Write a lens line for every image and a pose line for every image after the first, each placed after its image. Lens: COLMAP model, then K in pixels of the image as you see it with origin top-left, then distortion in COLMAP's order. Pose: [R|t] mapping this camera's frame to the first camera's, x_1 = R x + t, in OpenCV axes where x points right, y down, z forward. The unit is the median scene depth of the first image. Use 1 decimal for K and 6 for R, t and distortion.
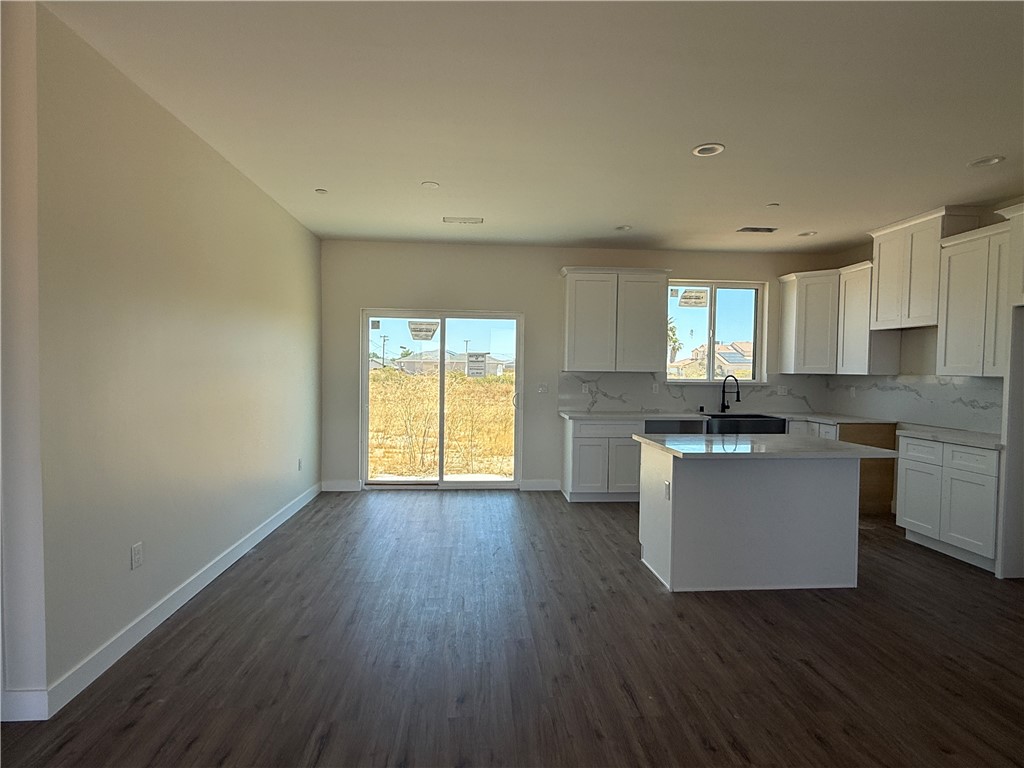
lens RADIAL K [[536.6, 0, 511.5], [0, 536.6, 387.4], [0, 0, 1]] dist [0.000255, -0.000258]
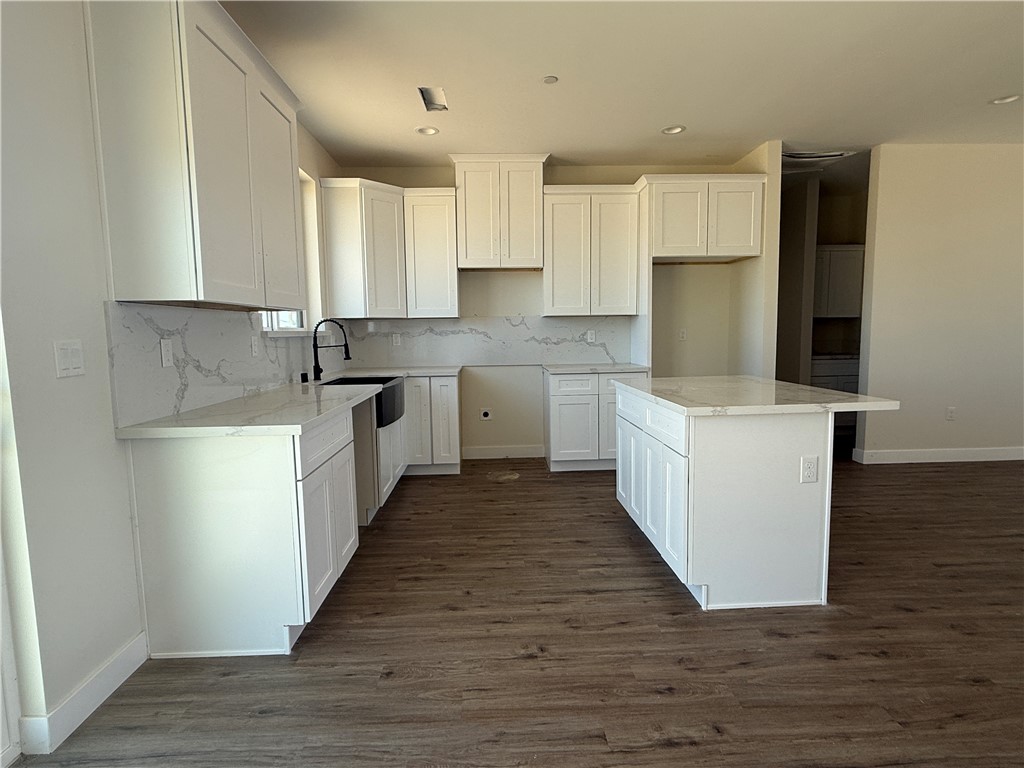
lens RADIAL K [[536.6, 0, 511.5], [0, 536.6, 387.4], [0, 0, 1]] dist [0.000255, -0.000258]
pose [[0.039444, -0.117615, 0.992276, -0.229427], [0.051378, 0.991974, 0.115537, -0.005381], [-0.997900, 0.046424, 0.045170, 0.798783]]
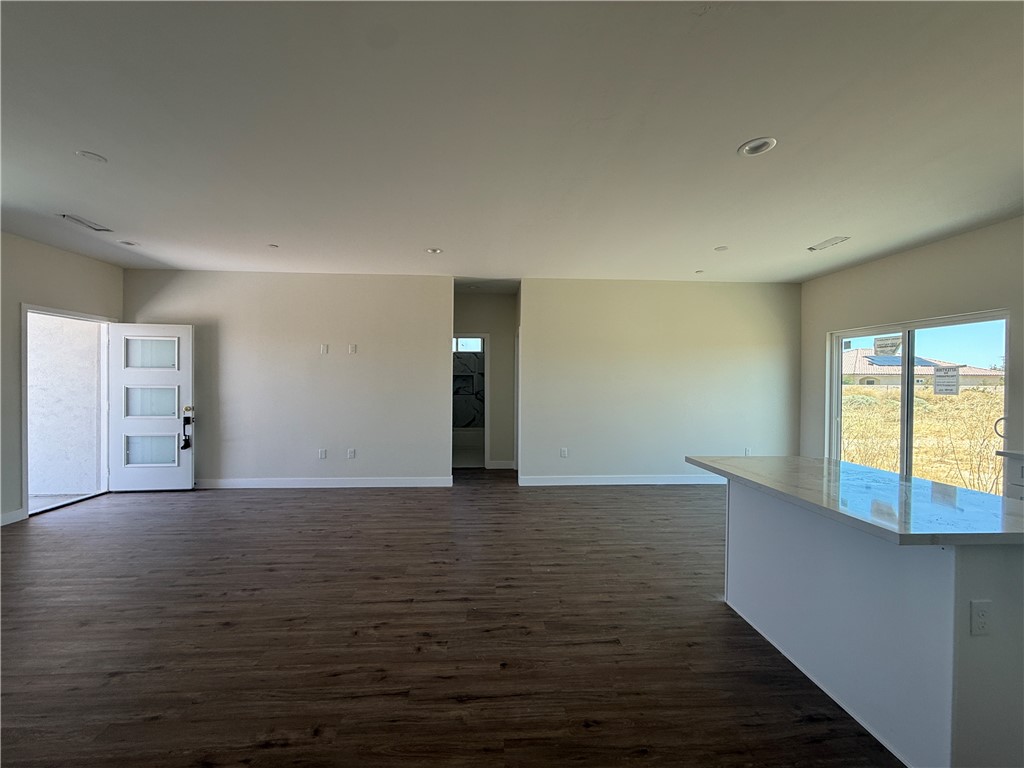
lens RADIAL K [[406.9, 0, 508.7], [0, 406.9, 384.4], [0, 0, 1]] dist [-0.000184, 0.000543]
pose [[-0.016616, -0.004164, -0.999853, 0.623618], [-0.042040, 0.999110, -0.003462, -0.004457], [0.998978, 0.041976, -0.016776, 0.343098]]
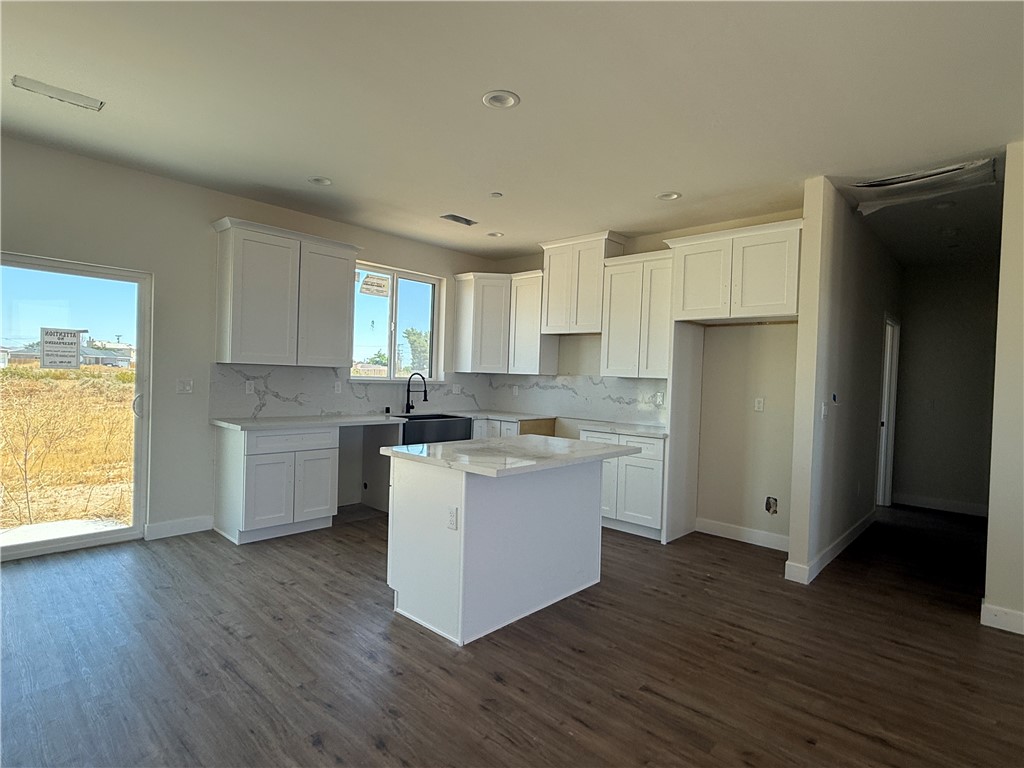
lens RADIAL K [[535.3, 0, 507.3], [0, 535.3, 389.4], [0, 0, 1]] dist [-0.000153, 0.001424]
pose [[0.739111, -0.003669, 0.673573, -0.106096], [-0.002033, 0.999968, 0.007677, -0.001640], [-0.673580, -0.007044, 0.739080, 0.218783]]
